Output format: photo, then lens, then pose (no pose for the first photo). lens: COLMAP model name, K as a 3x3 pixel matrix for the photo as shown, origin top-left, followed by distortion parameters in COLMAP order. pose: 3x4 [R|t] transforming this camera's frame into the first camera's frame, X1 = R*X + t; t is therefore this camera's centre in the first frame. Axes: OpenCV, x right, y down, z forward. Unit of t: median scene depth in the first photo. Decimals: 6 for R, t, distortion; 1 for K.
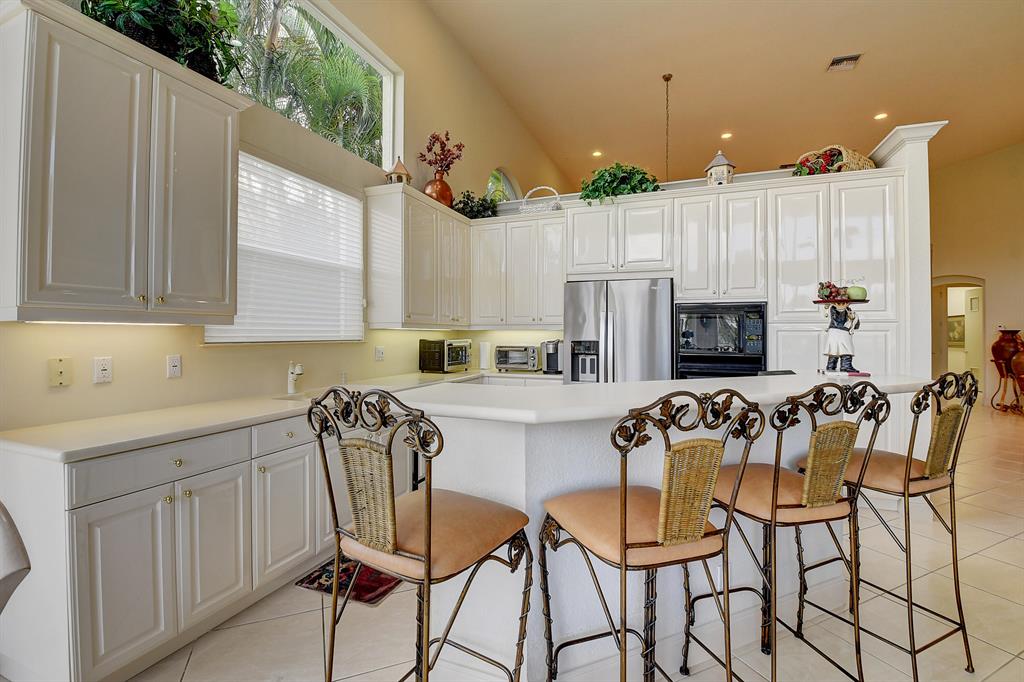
lens RADIAL K [[451.2, 0, 515.5], [0, 451.2, 338.4], [0, 0, 1]] dist [-0.013222, -0.002377]
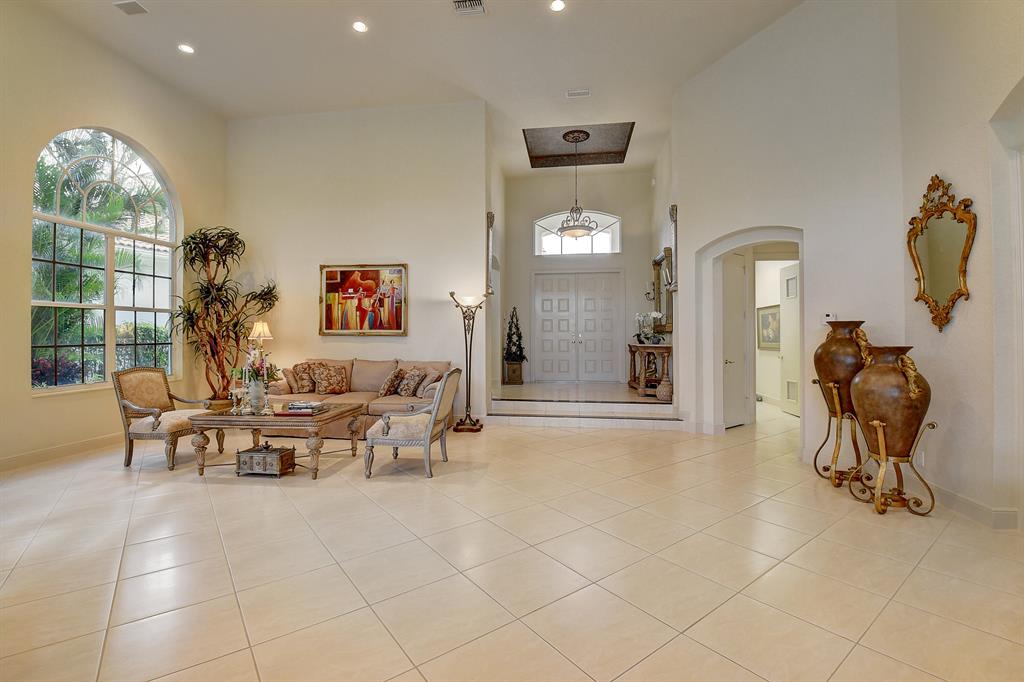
lens RADIAL K [[451.2, 0, 507.3], [0, 451.2, 333.7], [0, 0, 1]] dist [-0.013222, -0.002377]
pose [[0.974589, -0.001972, 0.223994, 0.631351], [0.004853, 0.999912, -0.012310, -0.000029], [-0.223950, 0.013084, 0.974513, 0.590807]]
